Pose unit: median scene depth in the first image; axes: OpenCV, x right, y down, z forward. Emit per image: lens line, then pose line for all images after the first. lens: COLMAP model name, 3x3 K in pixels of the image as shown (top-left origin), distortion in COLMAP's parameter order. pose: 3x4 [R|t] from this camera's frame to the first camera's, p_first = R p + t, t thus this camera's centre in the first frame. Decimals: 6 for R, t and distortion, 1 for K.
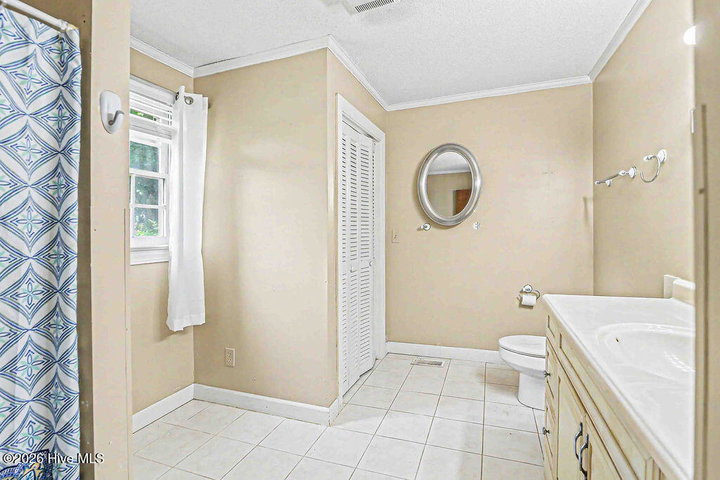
lens RADIAL K [[334.5, 0, 360.0], [0, 334.5, 240.0], [0, 0, 1]] dist [-0.013958, -0.000336]
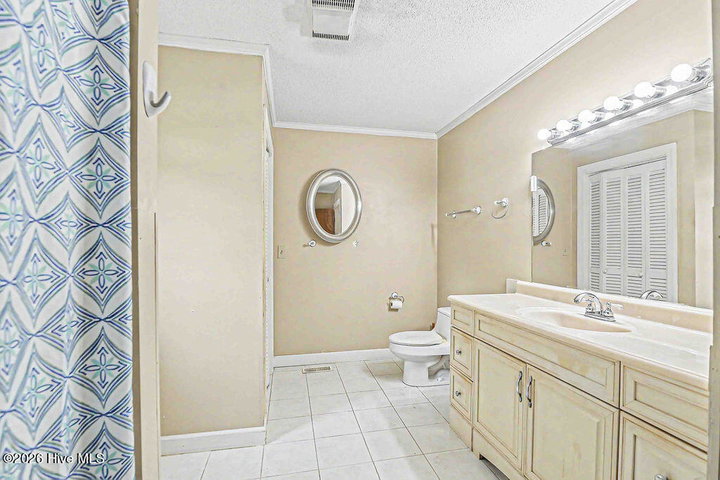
lens RADIAL K [[330.1, 0, 360.0], [0, 330.1, 257.5], [0, 0, 1]] dist [-0.012098, 0.000297]
pose [[0.850101, 0.003395, 0.526609, -0.324145], [-0.004854, 0.999987, 0.001389, 0.004756], [-0.526598, -0.003737, 0.850107, 0.030078]]
